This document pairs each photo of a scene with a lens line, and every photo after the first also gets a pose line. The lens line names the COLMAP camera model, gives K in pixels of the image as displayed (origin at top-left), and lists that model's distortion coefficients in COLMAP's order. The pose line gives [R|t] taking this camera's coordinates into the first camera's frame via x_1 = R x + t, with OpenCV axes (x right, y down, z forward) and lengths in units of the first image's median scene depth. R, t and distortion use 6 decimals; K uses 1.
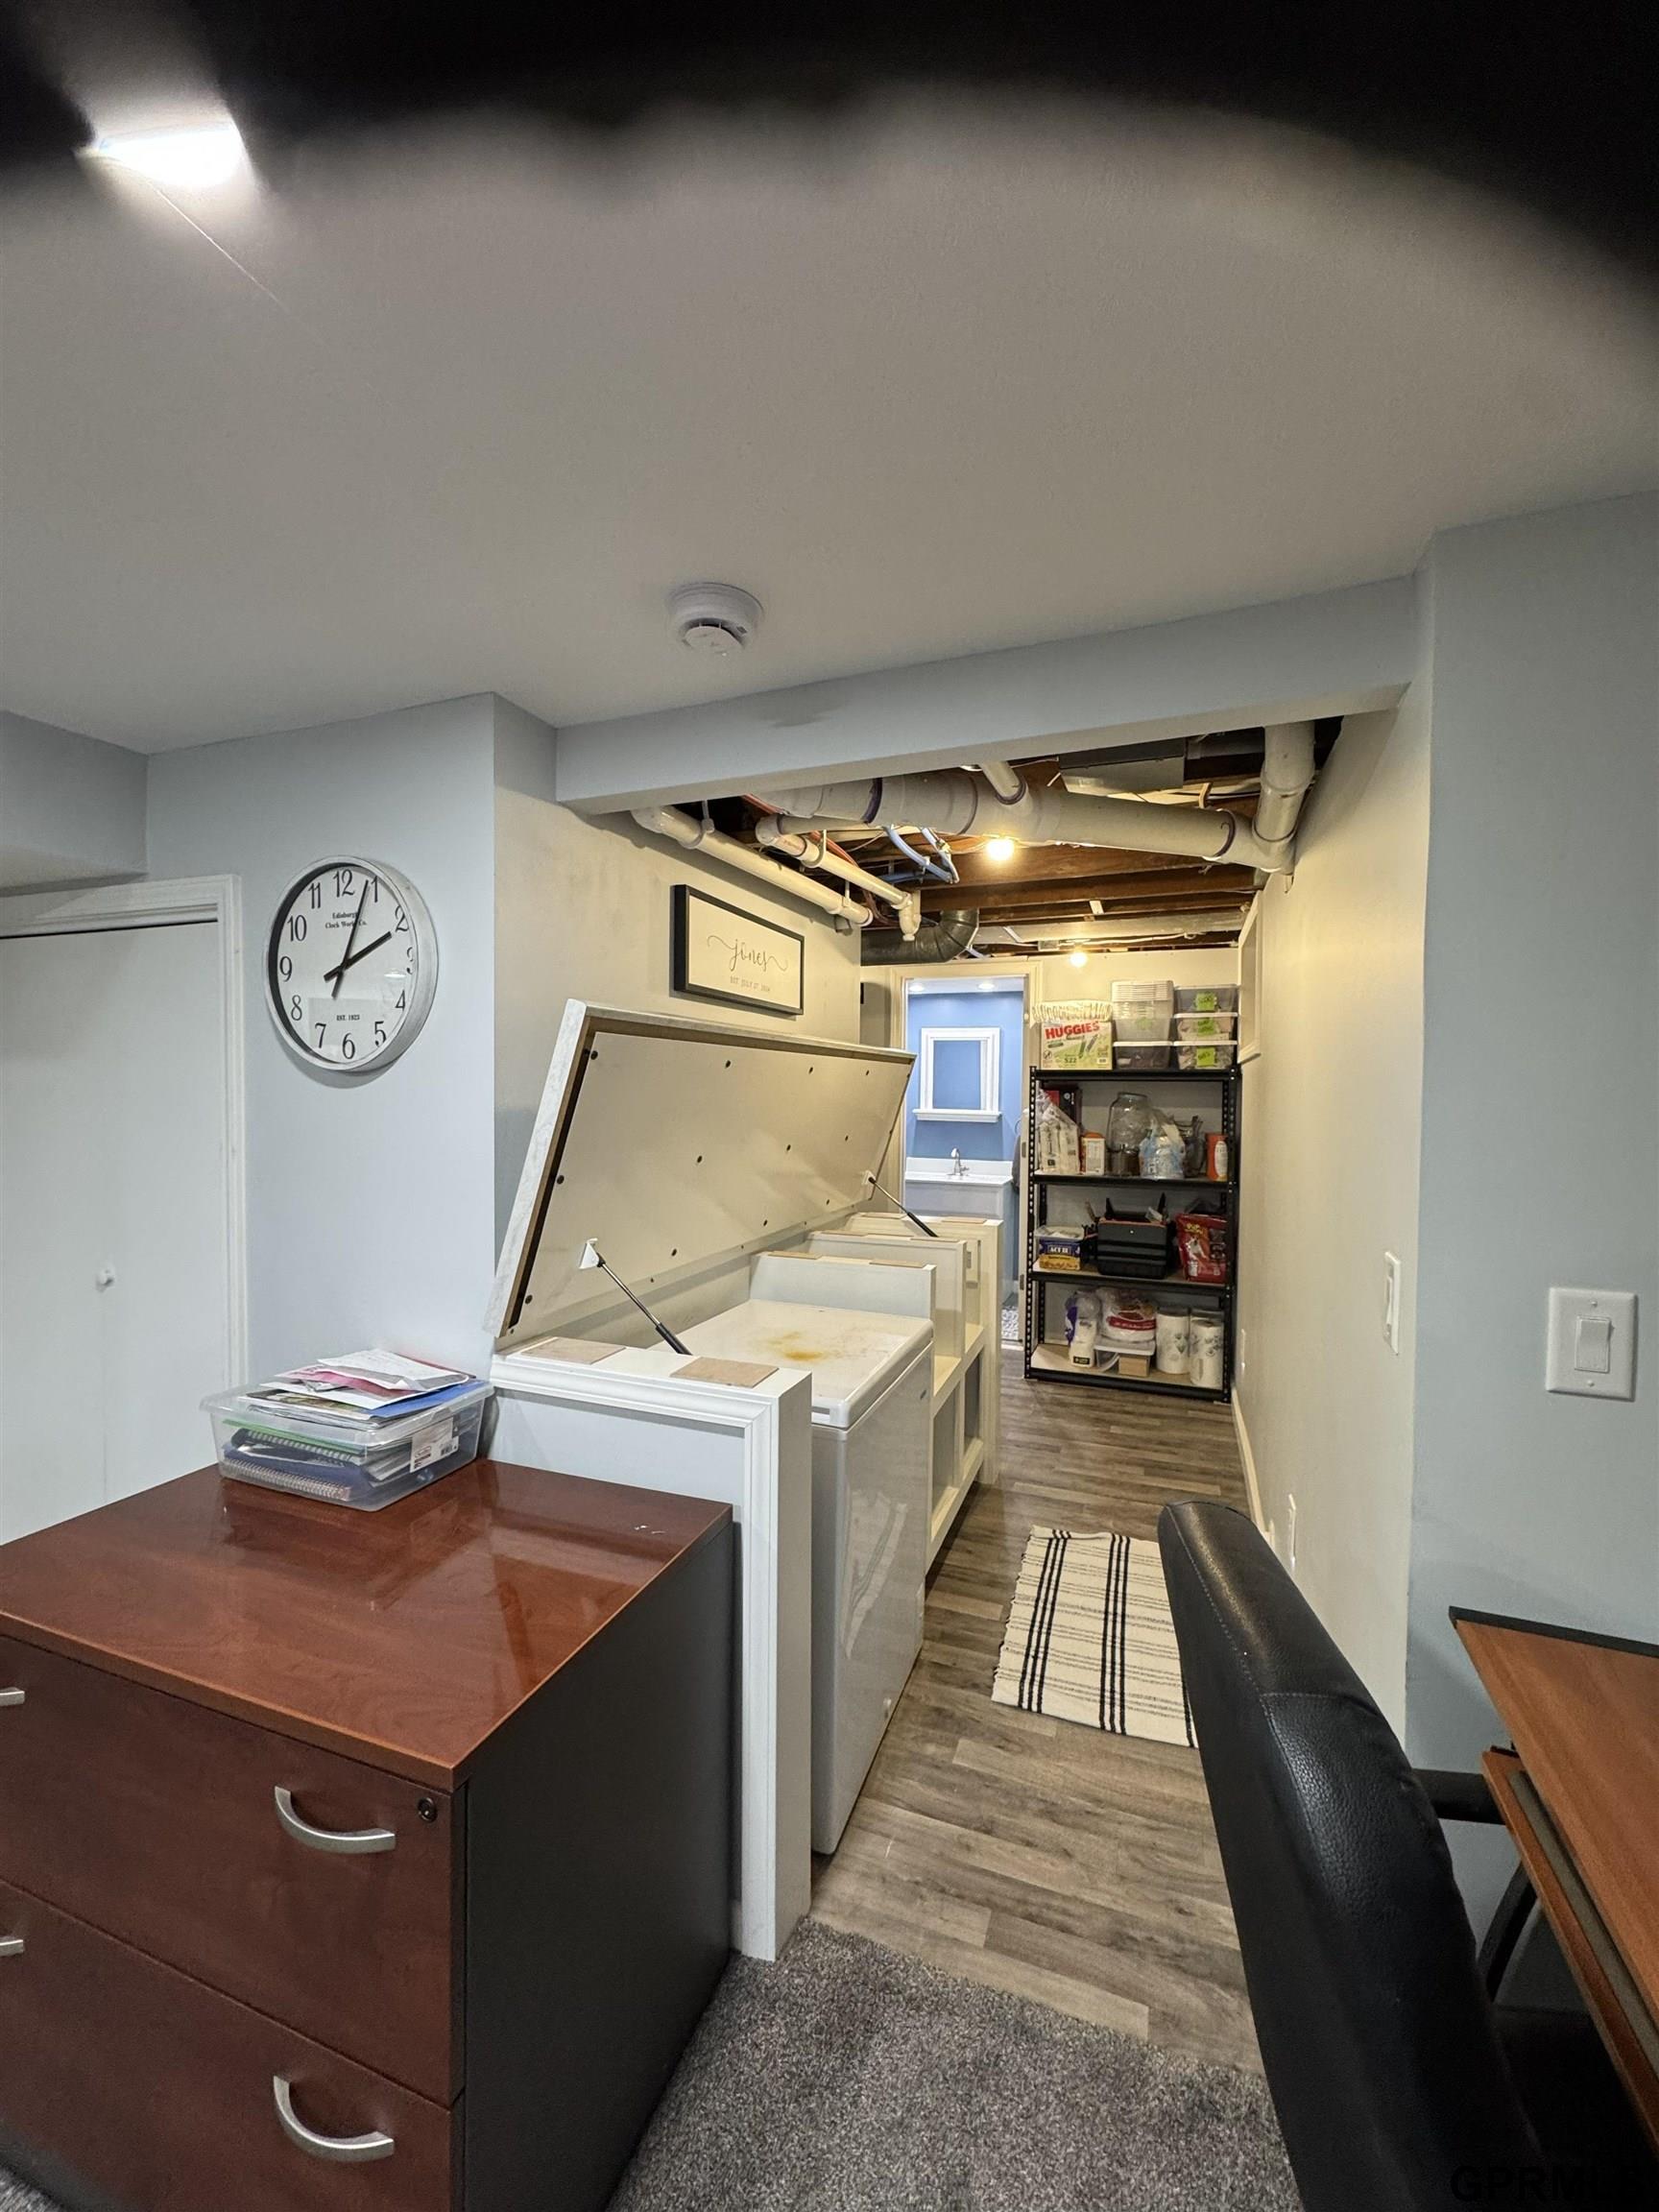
lens RADIAL K [[881.6, 0, 829.8], [0, 881.6, 1104.5], [0, 0, 1]] dist [-0.002507, 0.000313]
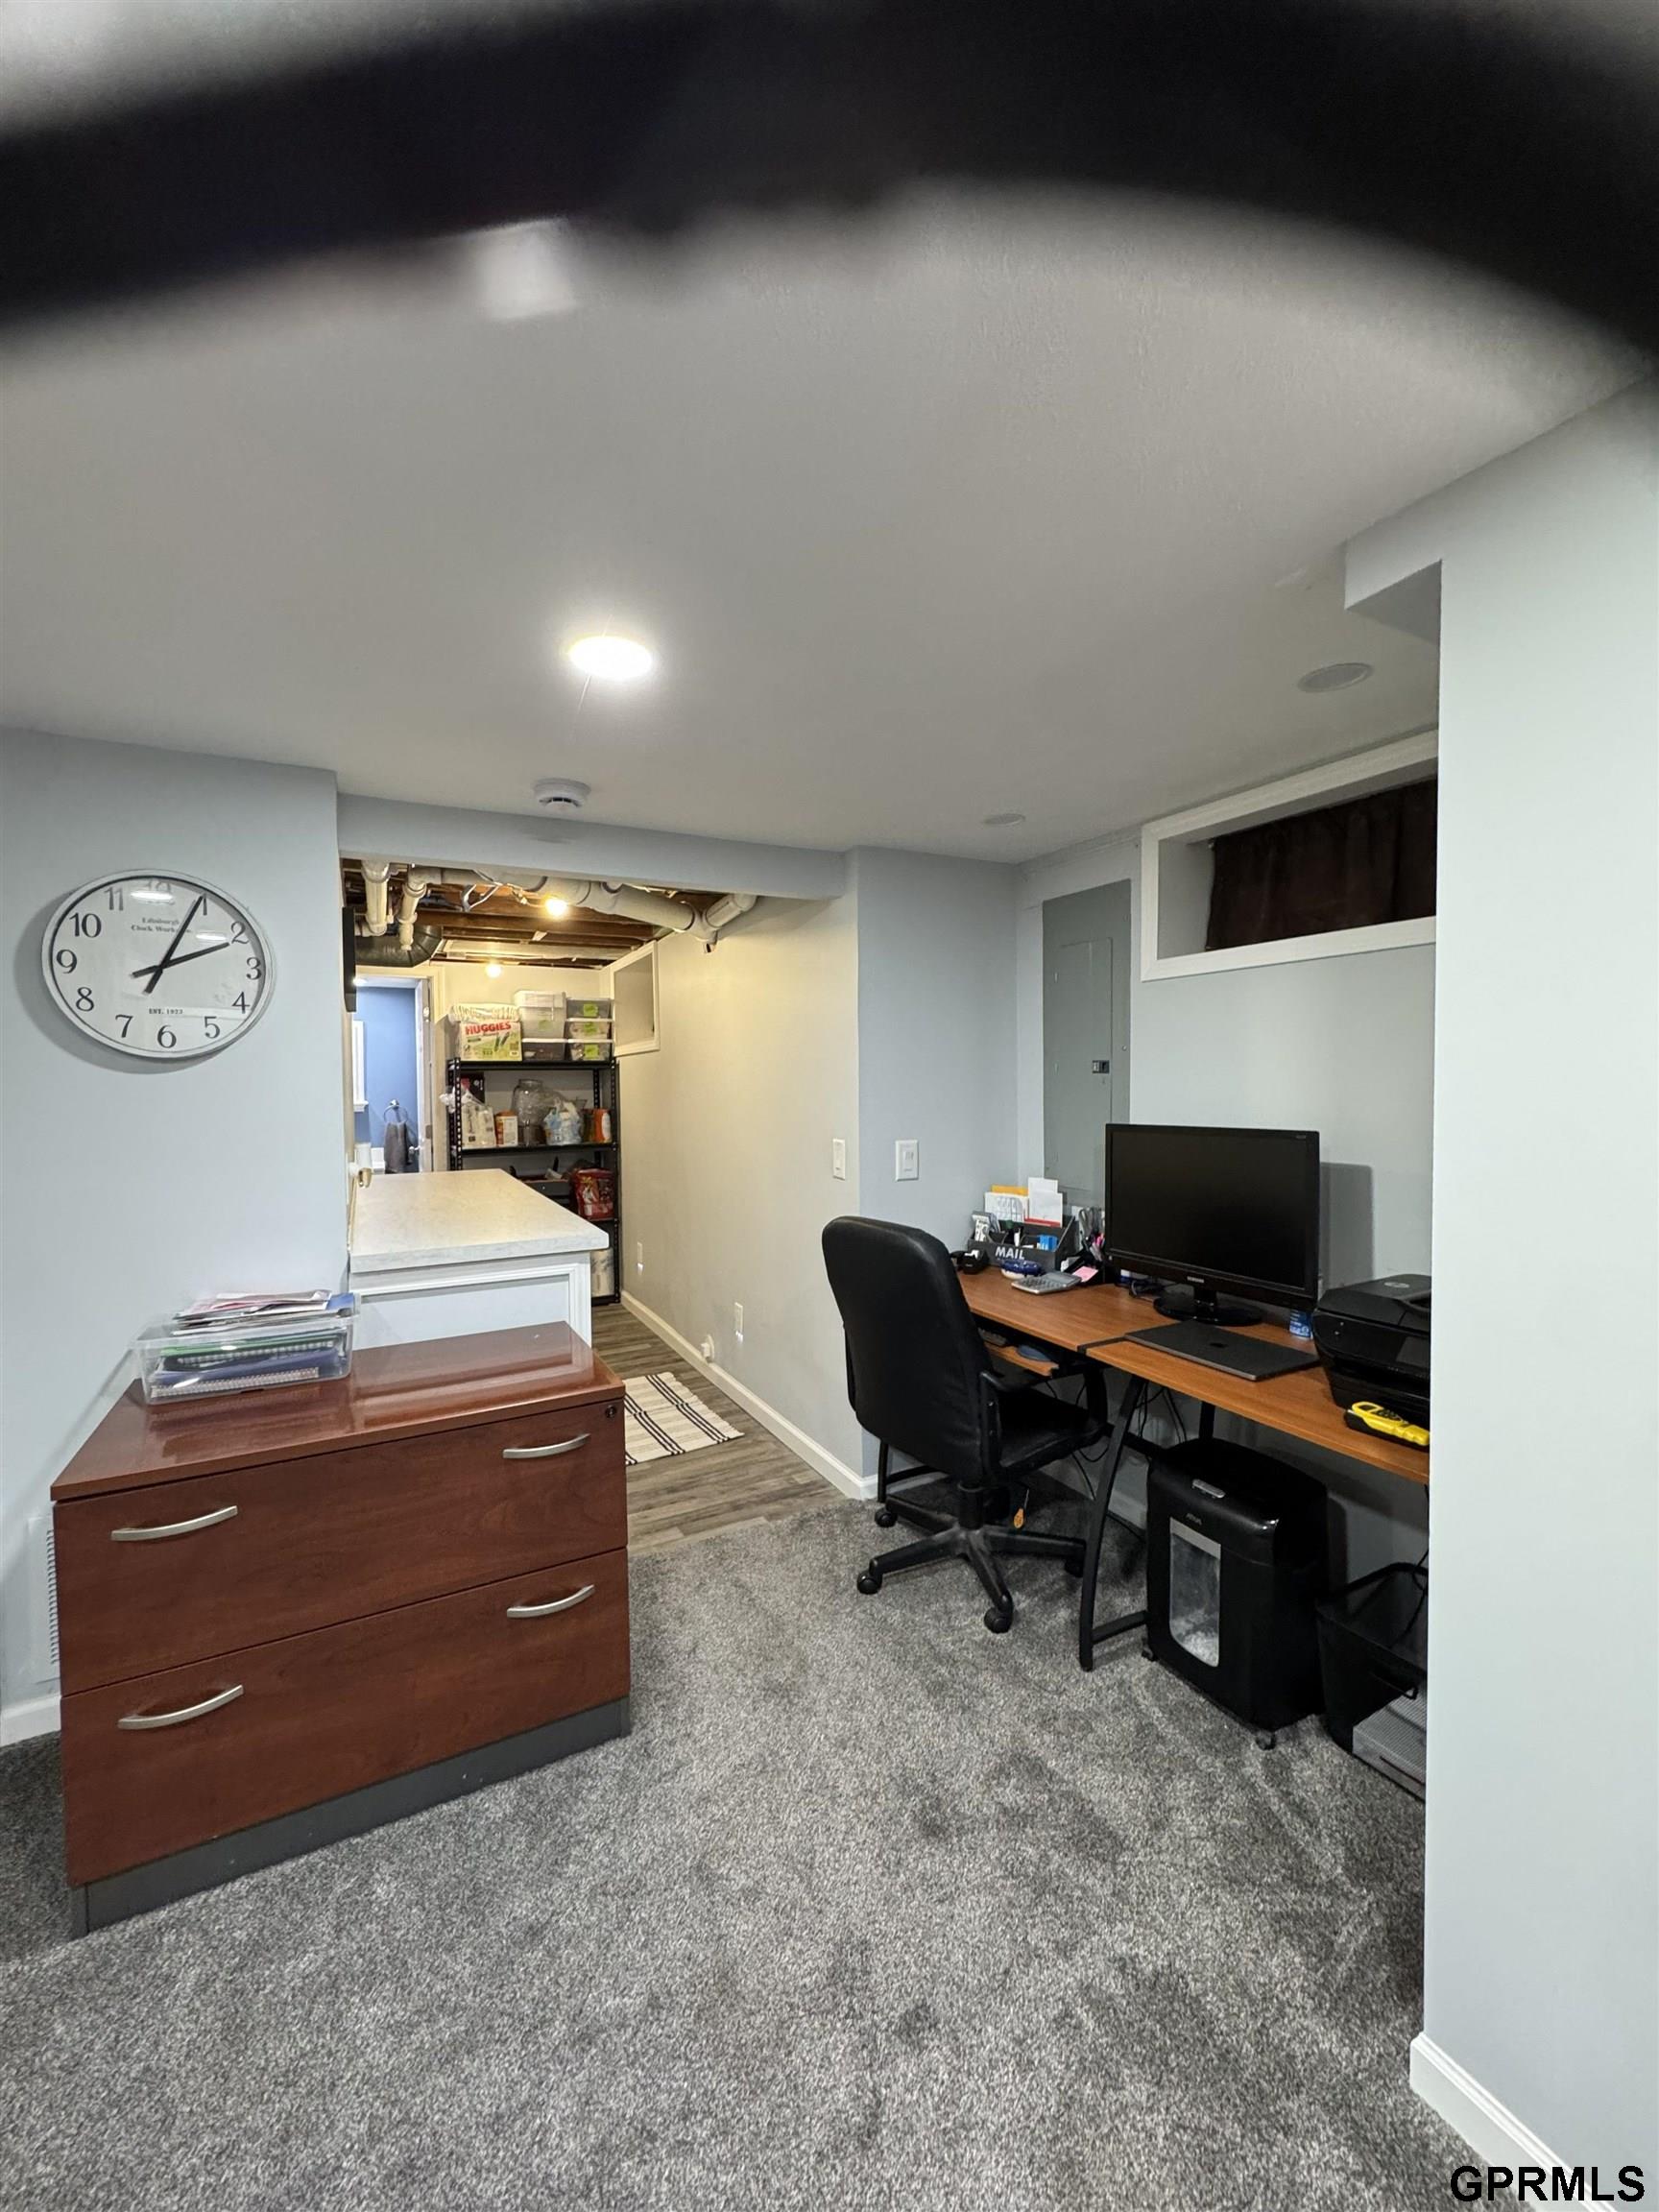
lens RADIAL K [[881.6, 0, 829.3], [0, 881.6, 1107.7], [0, 0, 1]] dist [-0.002507, 0.000313]
pose [[0.662184, -0.038395, 0.748357, -0.336632], [0.029744, 0.999246, 0.024948, 0.008966], [-0.748751, 0.005739, 0.662827, -0.157602]]
